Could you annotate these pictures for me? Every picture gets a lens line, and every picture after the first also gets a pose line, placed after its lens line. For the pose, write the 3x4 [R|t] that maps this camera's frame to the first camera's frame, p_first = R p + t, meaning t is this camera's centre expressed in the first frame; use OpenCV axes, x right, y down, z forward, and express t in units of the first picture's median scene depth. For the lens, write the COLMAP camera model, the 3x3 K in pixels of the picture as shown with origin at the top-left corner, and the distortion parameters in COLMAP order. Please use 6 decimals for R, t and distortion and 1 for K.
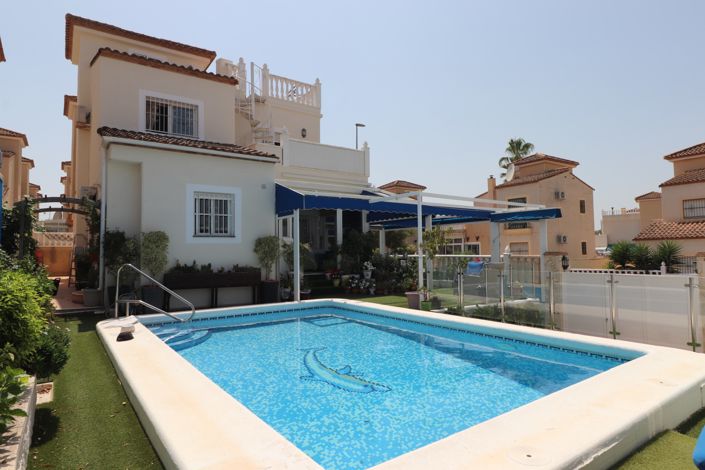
lens RADIAL K [[415.1, 0, 355.8], [0, 415.1, 232.1], [0, 0, 1]] dist [-0.002512, -0.002263]
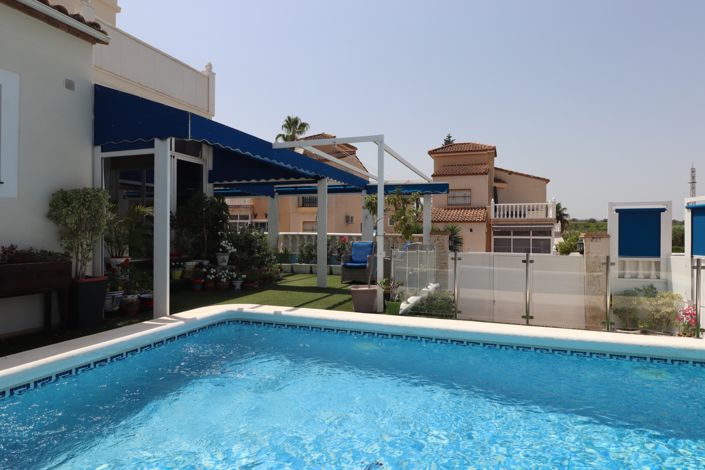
lens RADIAL K [[414.3, 0, 353.2], [0, 414.3, 231.3], [0, 0, 1]] dist [0.001676, -0.001055]
pose [[0.821295, 0.018764, 0.570195, -0.215125], [-0.046776, 0.998309, 0.034522, 0.027691], [-0.568583, -0.055024, 0.820783, 0.394026]]
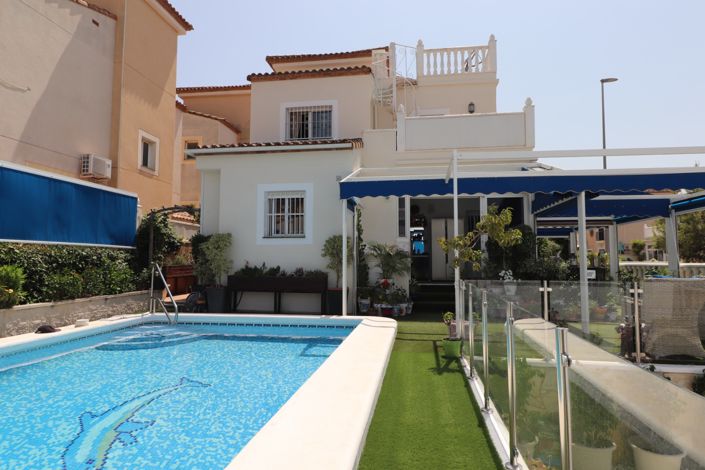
lens RADIAL K [[409.6, 0, 352.5], [0, 409.6, 235.0], [0, 0, 1]] dist [-0.003785, -0.001518]
pose [[0.717159, -0.030811, -0.696228, 0.367572], [0.023616, 0.999523, -0.019906, 0.024364], [0.696509, -0.002166, 0.717545, 0.395568]]
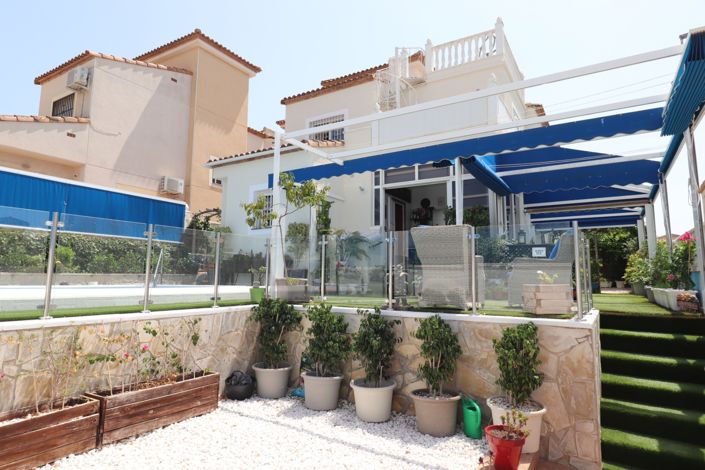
lens RADIAL K [[403.0, 0, 352.5], [0, 403.0, 235.0], [0, 0, 1]] dist [-0.000081, -0.001872]
pose [[0.394739, -0.086519, -0.914710, 0.652701], [0.033327, 0.996250, -0.079849, 0.109574], [0.918188, 0.001035, 0.396142, 0.701705]]
